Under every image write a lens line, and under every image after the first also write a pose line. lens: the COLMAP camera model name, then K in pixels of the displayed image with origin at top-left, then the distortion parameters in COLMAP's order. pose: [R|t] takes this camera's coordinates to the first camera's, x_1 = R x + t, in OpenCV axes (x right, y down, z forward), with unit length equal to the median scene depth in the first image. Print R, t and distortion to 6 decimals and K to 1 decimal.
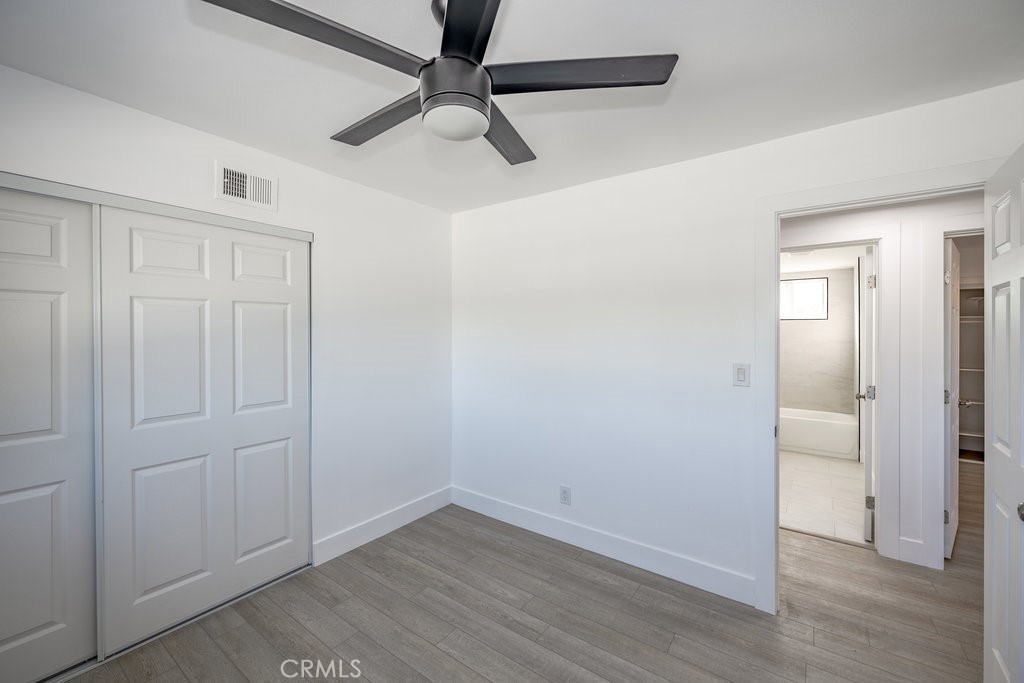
lens RADIAL K [[417.3, 0, 513.7], [0, 417.3, 327.3], [0, 0, 1]] dist [0.000889, -0.000166]
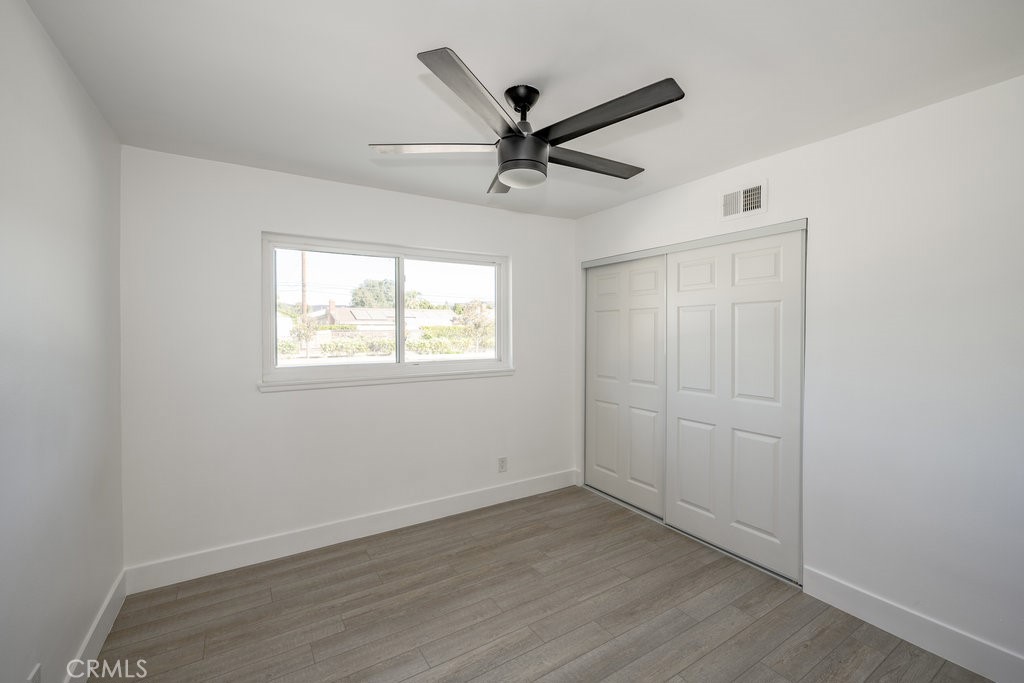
lens RADIAL K [[439.8, 0, 514.9], [0, 439.8, 332.3], [0, 0, 1]] dist [0.001603, 0.000301]
pose [[-0.372325, 0.006519, -0.928080, 0.710932], [0.005563, 0.999973, 0.004792, 0.009577], [0.928086, -0.003379, -0.372351, 0.883378]]
